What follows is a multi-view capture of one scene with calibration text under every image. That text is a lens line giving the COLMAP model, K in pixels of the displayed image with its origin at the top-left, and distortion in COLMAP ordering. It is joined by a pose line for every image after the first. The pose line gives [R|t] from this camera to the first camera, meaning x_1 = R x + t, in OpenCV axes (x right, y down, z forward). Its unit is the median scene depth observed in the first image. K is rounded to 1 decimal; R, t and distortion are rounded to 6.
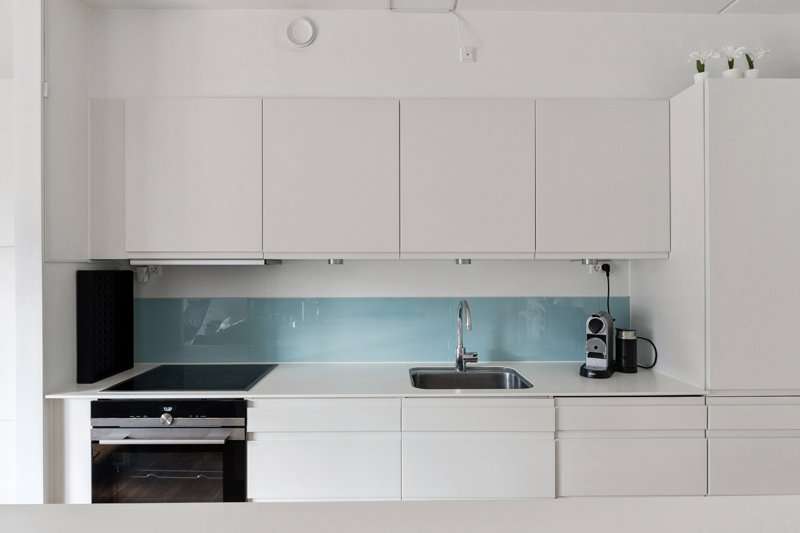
lens RADIAL K [[461.6, 0, 396.9], [0, 461.6, 263.6], [0, 0, 1]] dist [0.003850, 0.001145]
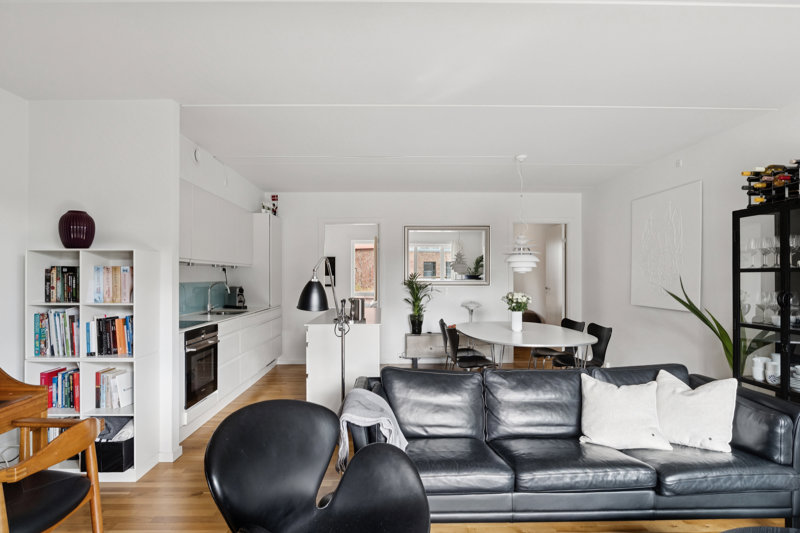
lens RADIAL K [[431.3, 0, 395.8], [0, 431.3, 275.0], [0, 0, 1]] dist [0.000922, 0.000312]
pose [[-0.014407, 0.001794, 0.999895, -2.025564], [0.001105, 0.999998, -0.001778, 0.044146], [-0.999896, 0.001079, -0.014409, 0.110300]]
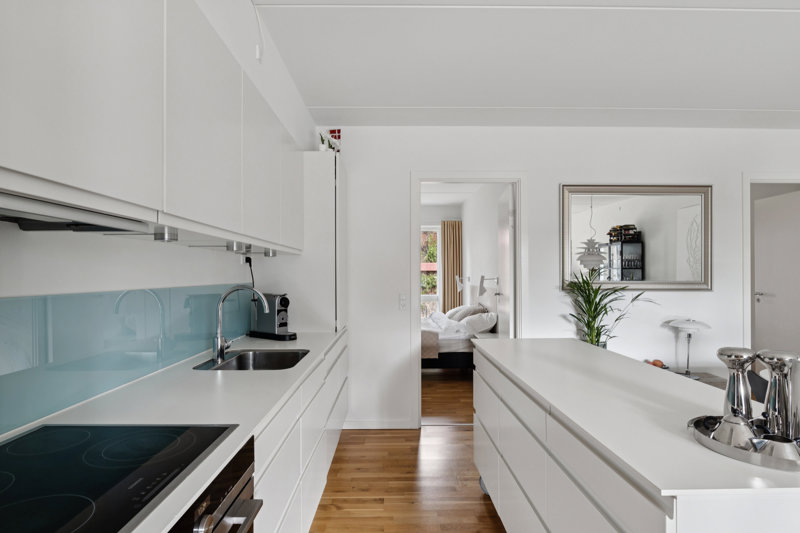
lens RADIAL K [[425.4, 0, 397.9], [0, 425.4, 268.1], [0, 0, 1]] dist [-0.004288, -0.001137]
pose [[-0.009834, 0.015867, 0.999826, -0.752931], [-0.001945, 0.999872, -0.015887, 0.052080], [-0.999950, -0.002101, -0.009802, 0.646132]]
